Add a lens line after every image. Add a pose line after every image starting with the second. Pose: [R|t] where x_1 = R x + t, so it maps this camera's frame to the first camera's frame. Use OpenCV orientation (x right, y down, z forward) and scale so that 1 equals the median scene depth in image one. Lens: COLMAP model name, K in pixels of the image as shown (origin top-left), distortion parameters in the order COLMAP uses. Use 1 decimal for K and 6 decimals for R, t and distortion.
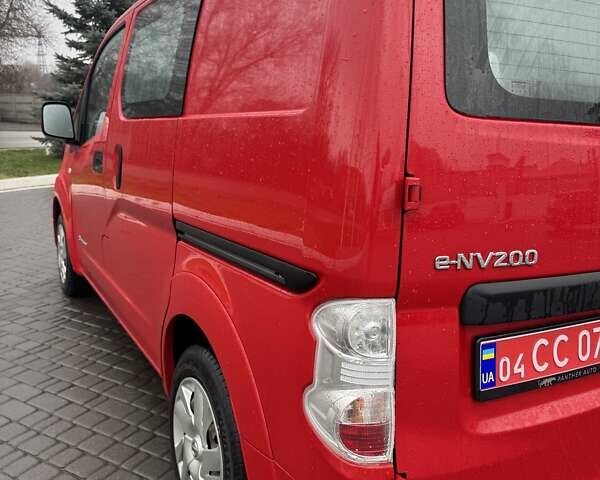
lens RADIAL K [[576.9, 0, 299.1], [0, 576.9, 243.3], [0, 0, 1]] dist [0.002915, -0.001345]
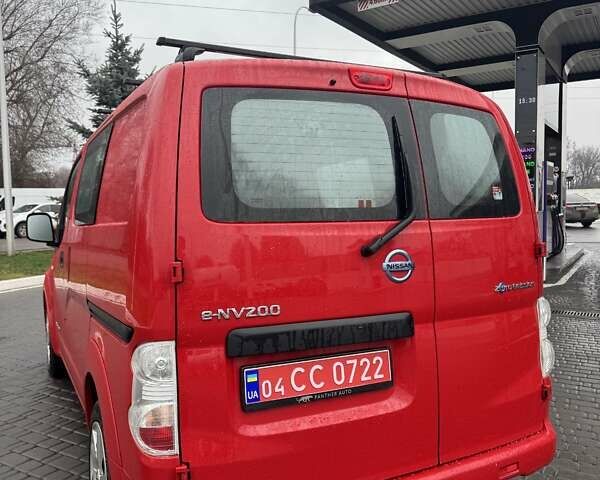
lens RADIAL K [[571.2, 0, 298.7], [0, 571.2, 235.9], [0, 0, 1]] dist [0.147100, -0.298313]
pose [[0.997140, -0.052826, -0.054049, 0.537772], [0.043574, 0.986161, -0.159963, 0.073089], [0.061751, 0.157150, 0.985642, -0.497611]]
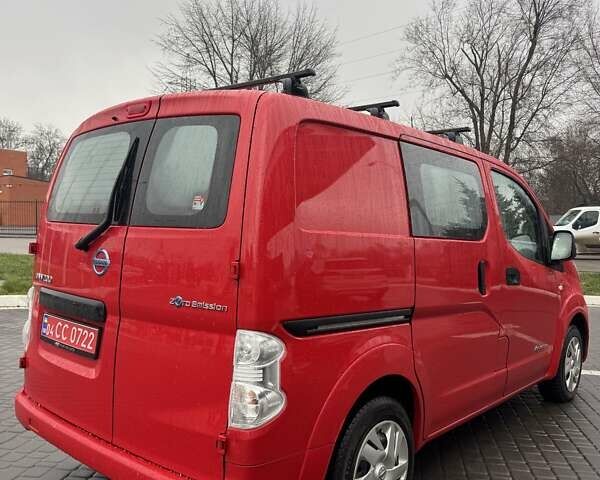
lens RADIAL K [[576.9, 0, 299.1], [0, 576.9, 243.3], [0, 0, 1]] dist [0.002915, -0.001345]
pose [[0.322872, -0.008851, -0.946401, 2.806087], [-0.221698, 0.971428, -0.084719, -0.134733], [0.920111, 0.237169, 0.311685, 1.120287]]
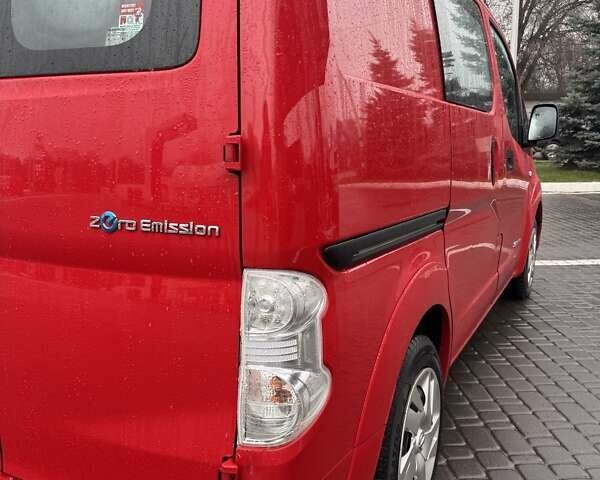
lens RADIAL K [[552.4, 0, 300.0], [0, 552.4, 257.8], [0, 0, 1]] dist [0.123105, -0.224364]
pose [[0.529099, 0.141894, -0.836612, 1.956752], [-0.160400, 0.984870, 0.065597, -0.082820], [0.833262, 0.099485, 0.543854, 1.148767]]
